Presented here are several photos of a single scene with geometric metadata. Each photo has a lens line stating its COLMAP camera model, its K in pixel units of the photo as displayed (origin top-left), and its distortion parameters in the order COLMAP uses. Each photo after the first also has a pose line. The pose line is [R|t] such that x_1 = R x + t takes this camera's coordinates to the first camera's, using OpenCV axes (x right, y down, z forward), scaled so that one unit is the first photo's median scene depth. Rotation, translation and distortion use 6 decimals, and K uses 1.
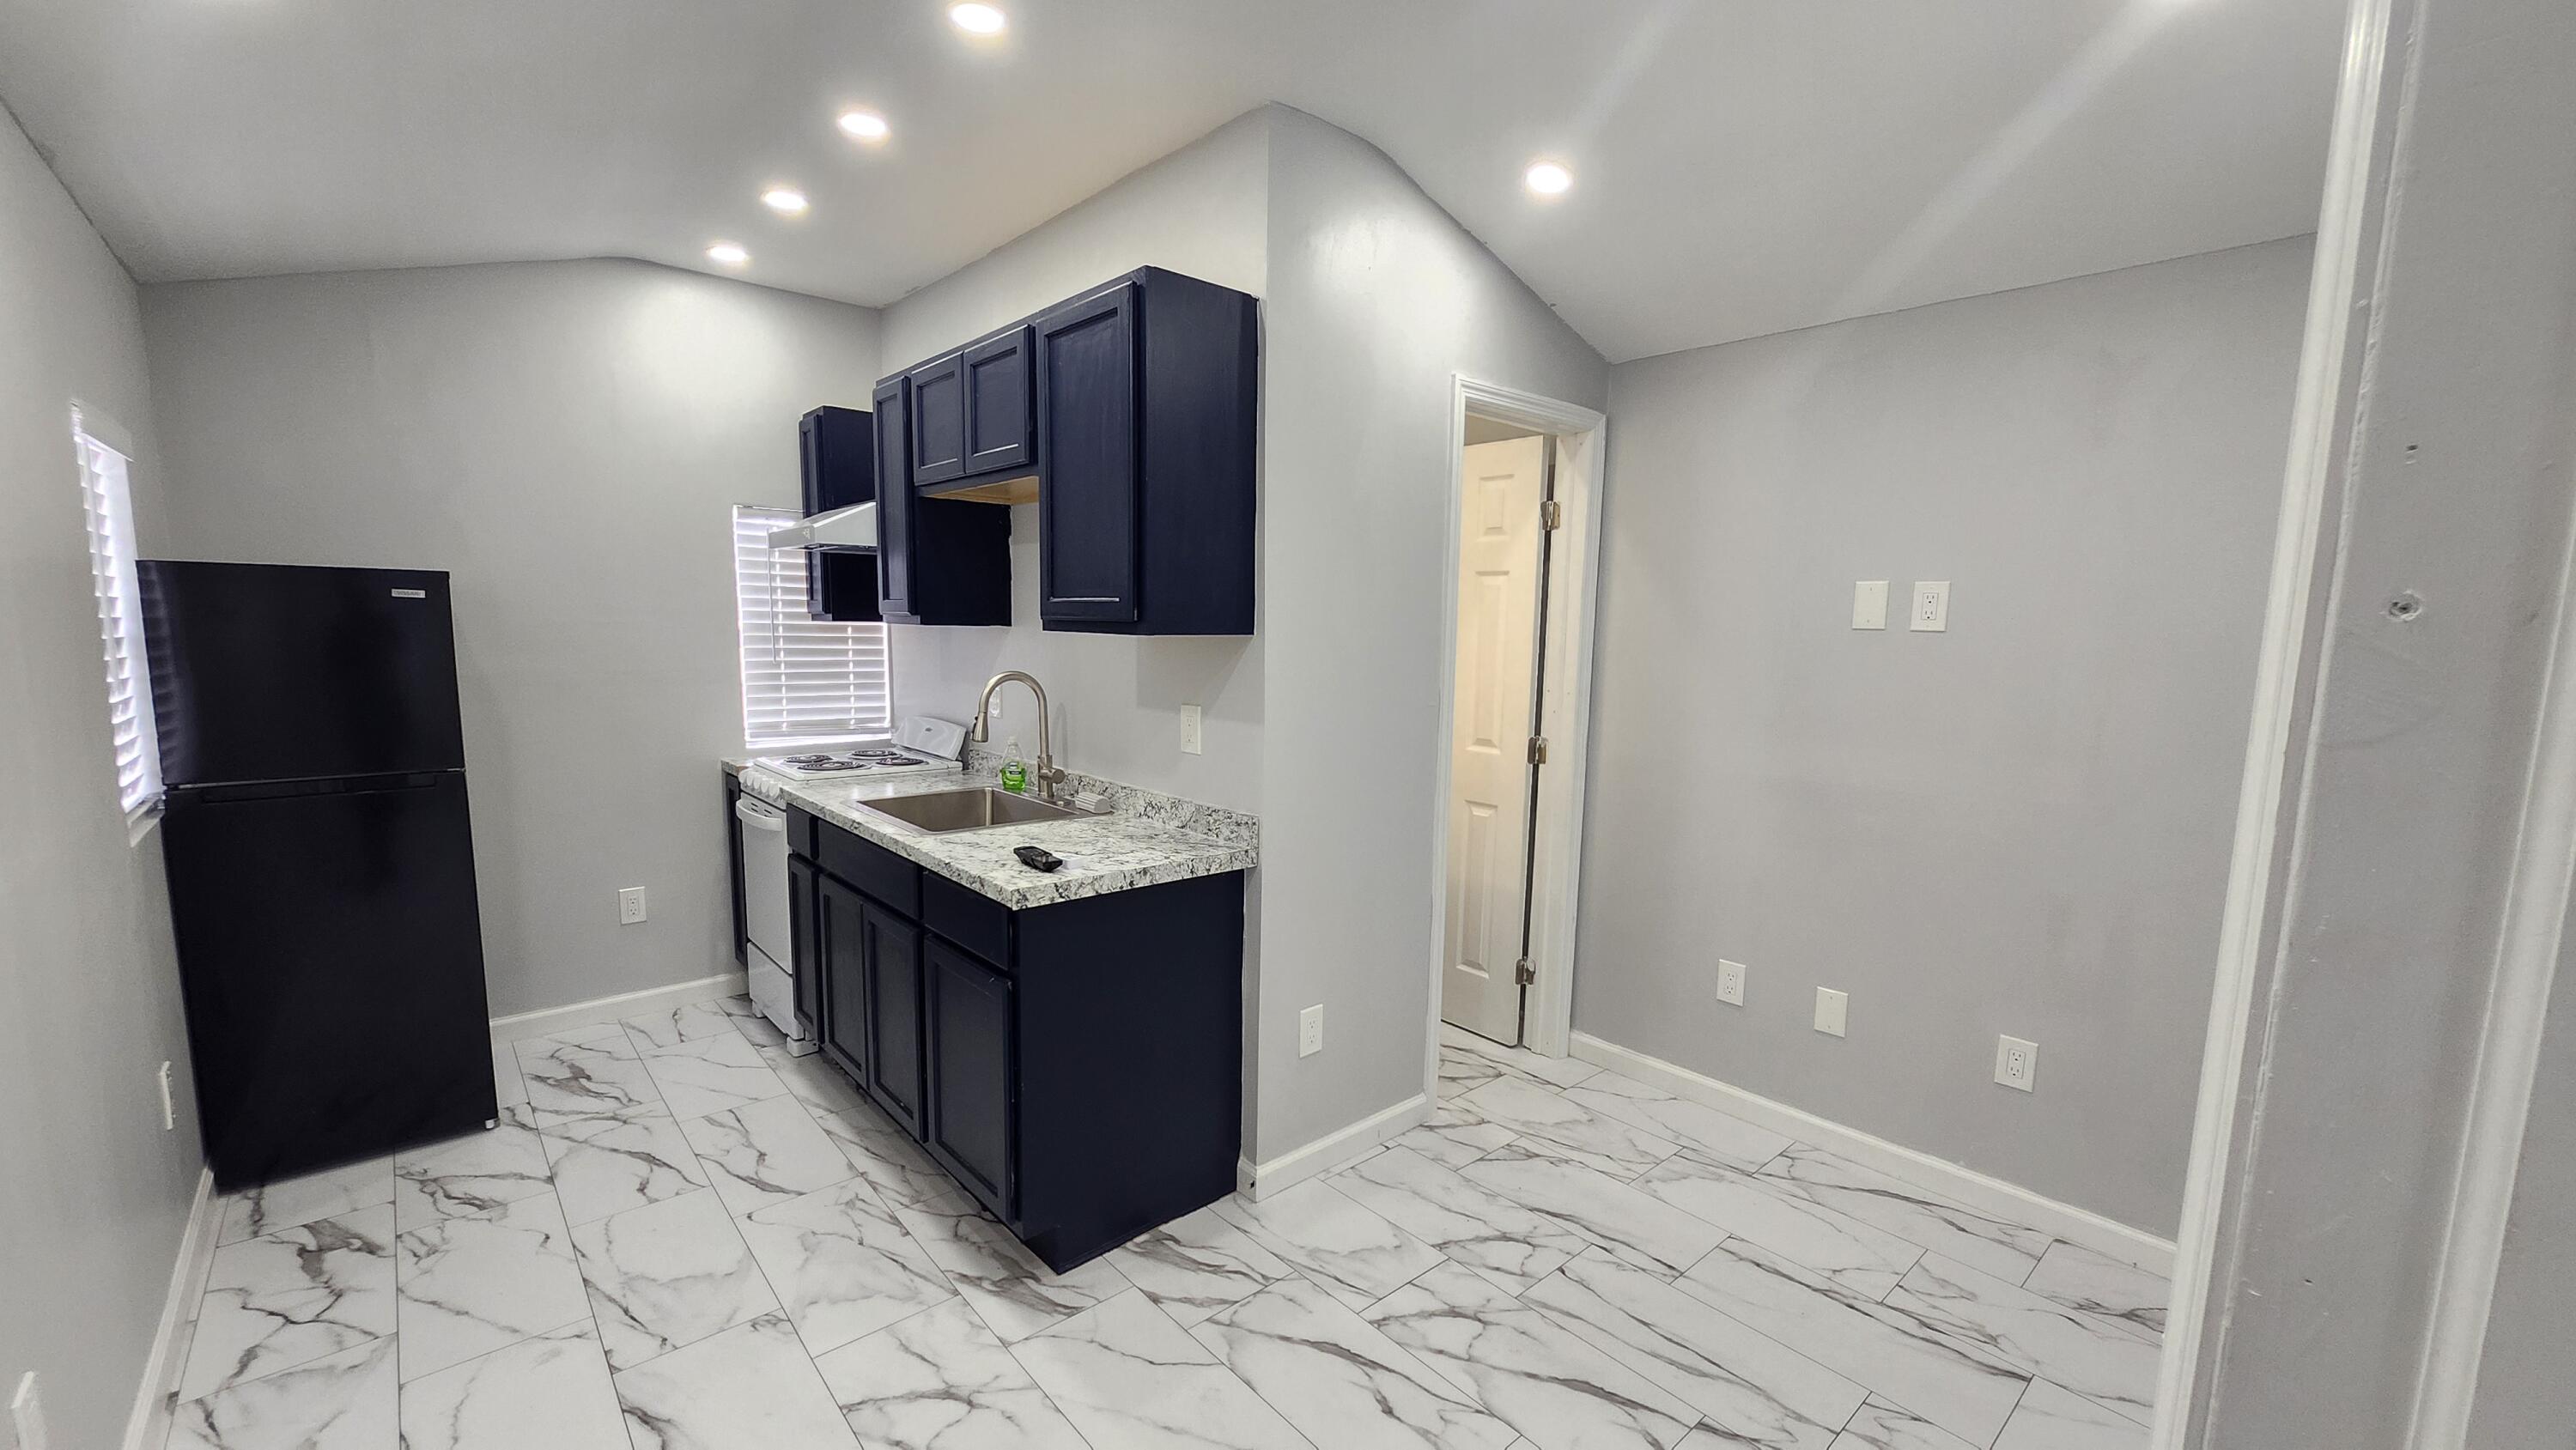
lens RADIAL K [[1017.7, 0, 1282.9], [0, 1017.7, 755.5], [0, 0, 1]] dist [-0.000167, -0.000390]
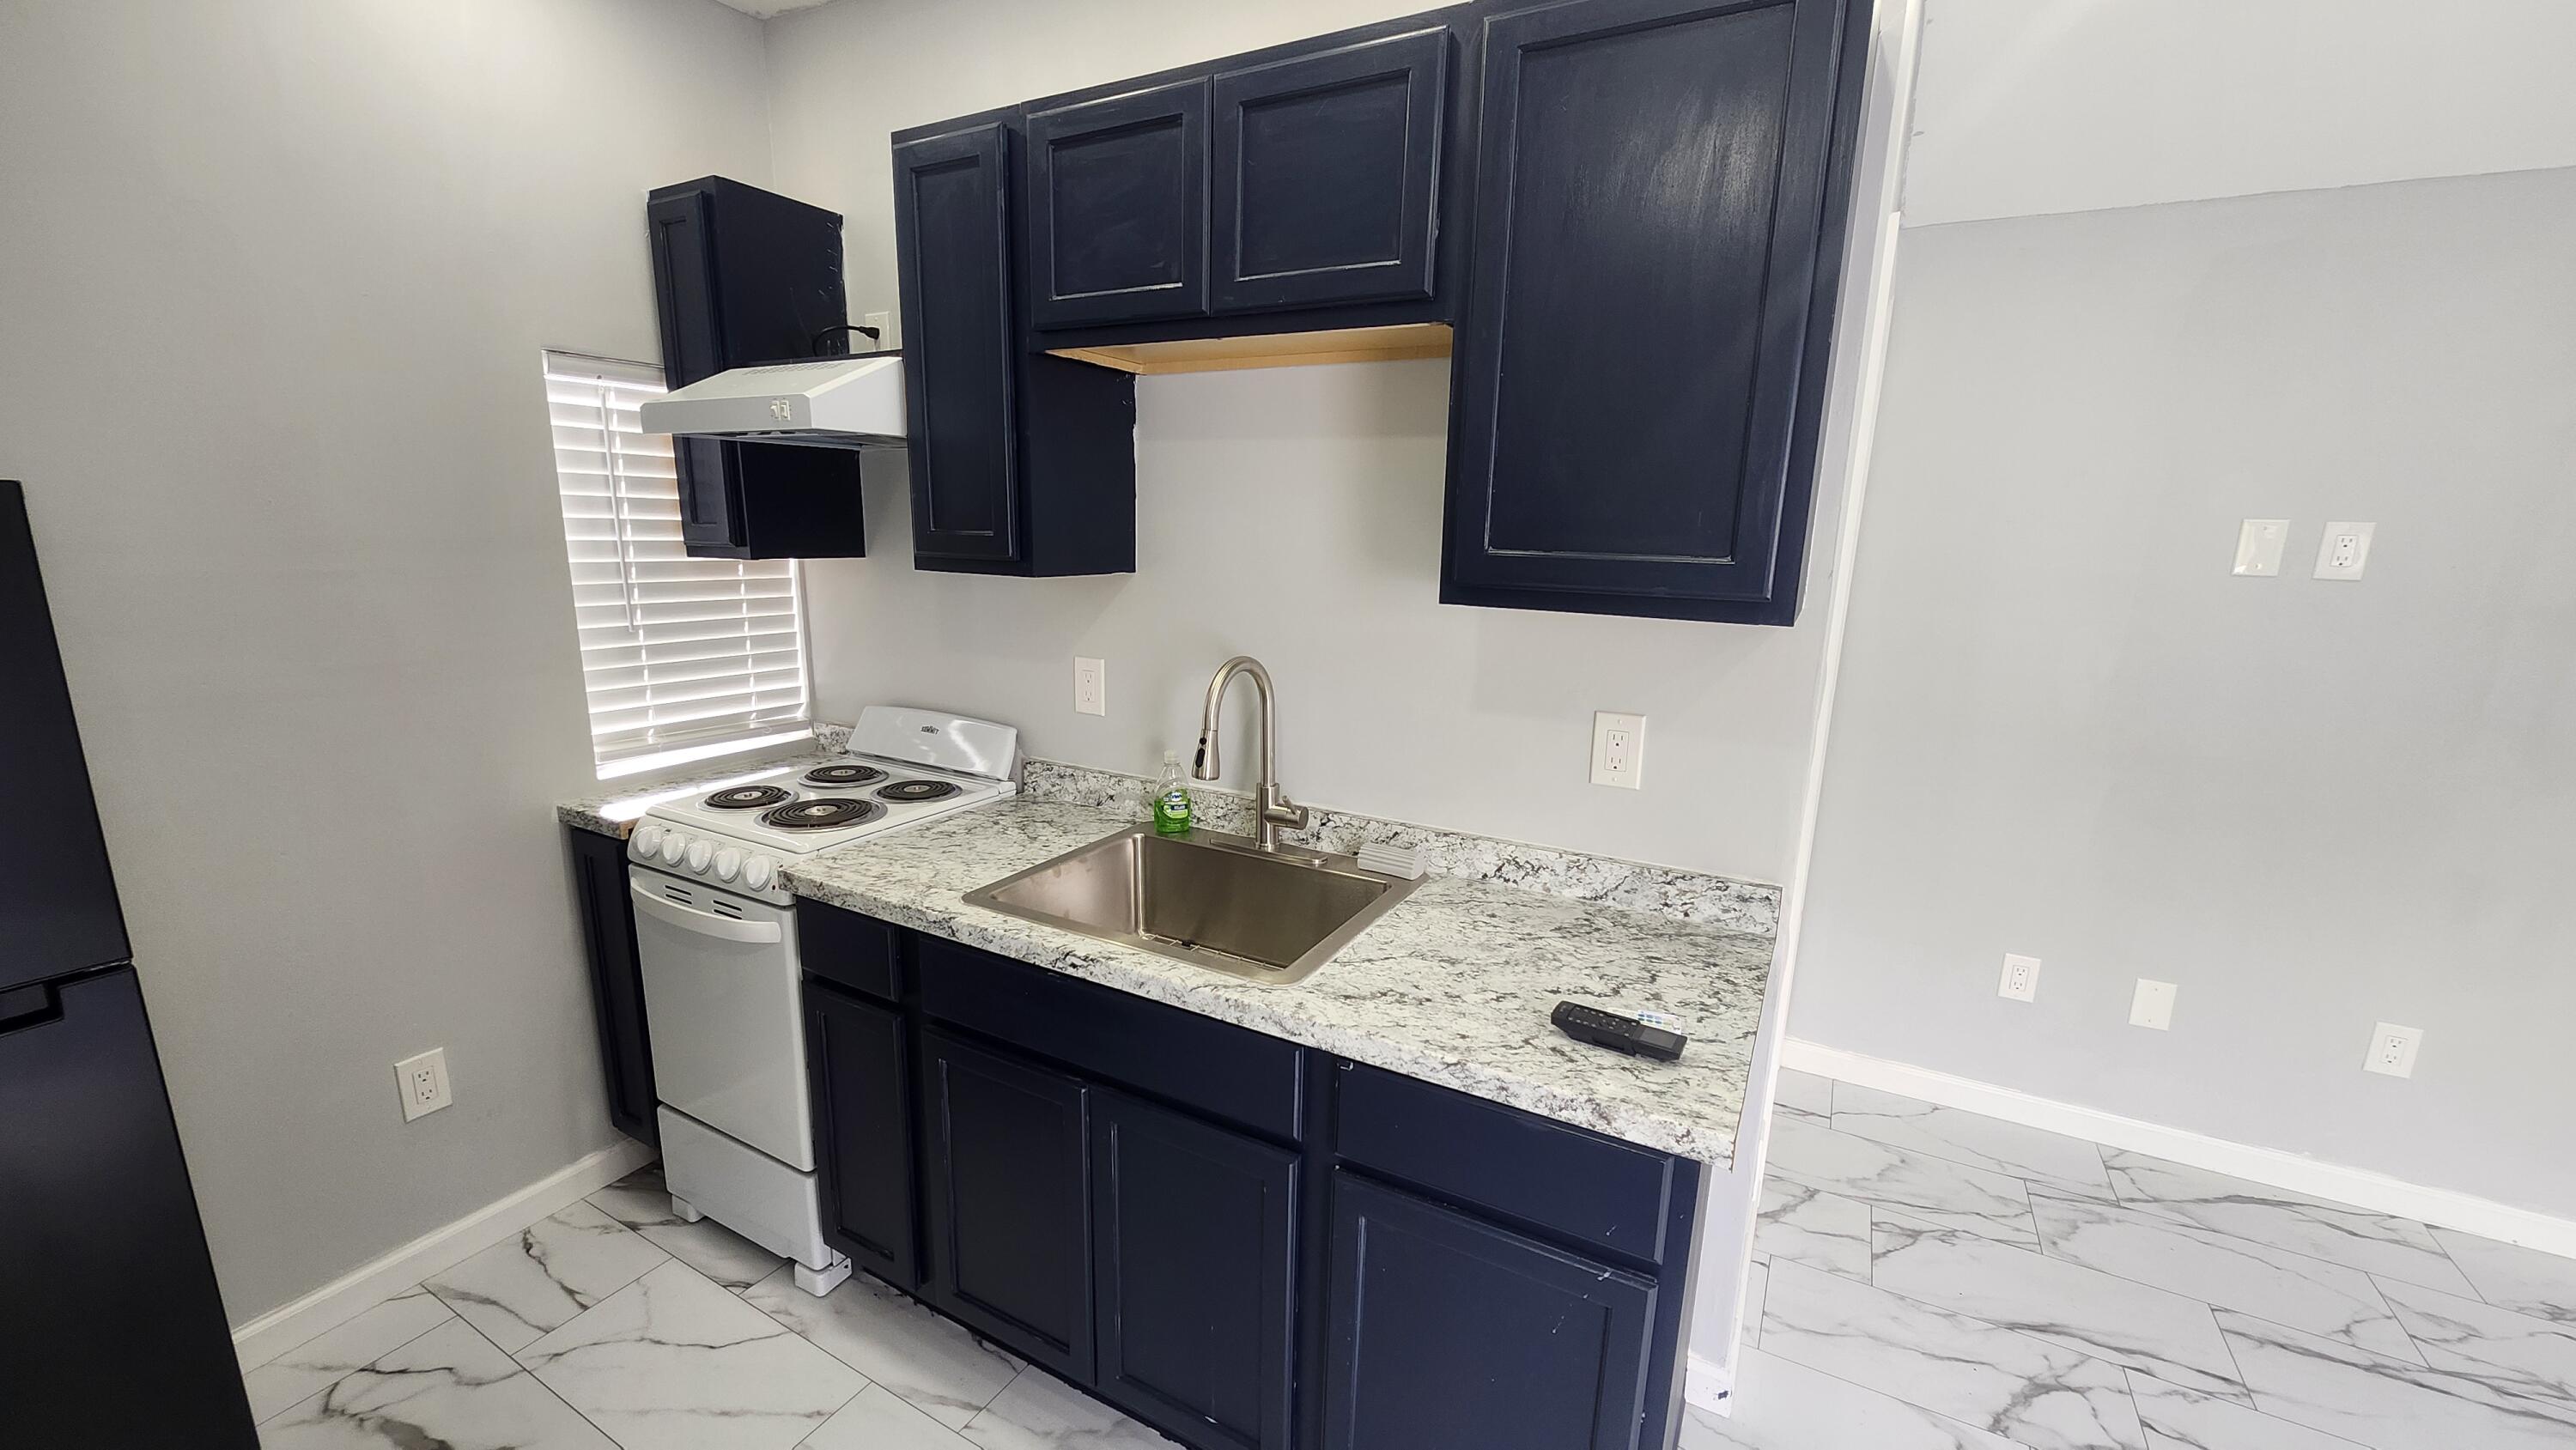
lens RADIAL K [[1013.4, 0, 1280.3], [0, 1013.4, 751.5], [0, 0, 1]] dist [-0.001125, -0.000771]
pose [[0.943272, -0.070612, 0.324426, -0.494351], [0.038209, 0.993718, 0.105190, -0.099576], [-0.329816, -0.086827, 0.940044, 0.465863]]
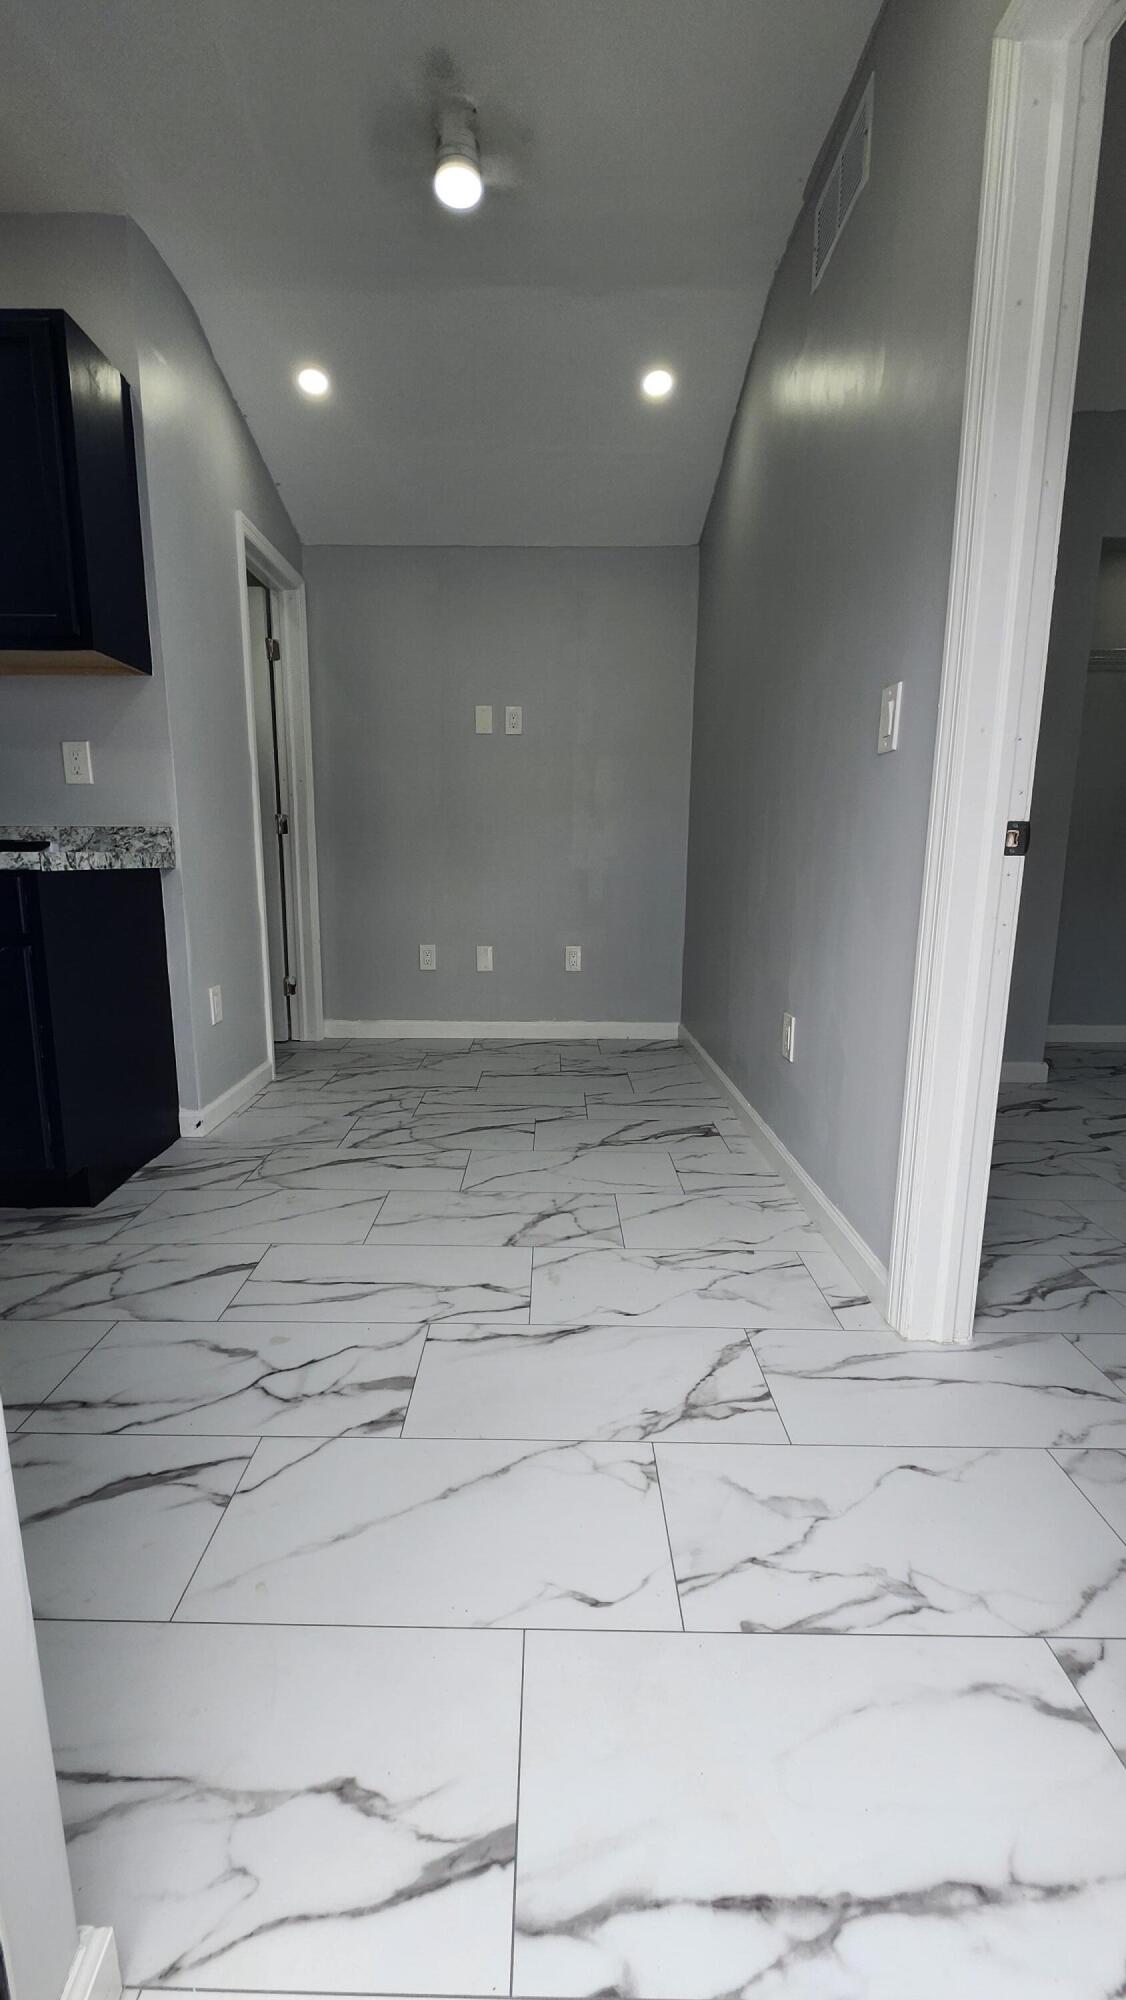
lens RADIAL K [[785.1, 0, 542.7], [0, 785.1, 993.6], [0, 0, 1]] dist [-0.002884, -0.000817]
pose [[0.667916, -0.146046, 0.729766, -0.421867], [0.105599, 0.989233, 0.101323, 0.197758], [-0.736706, 0.009387, 0.676148, 0.011321]]
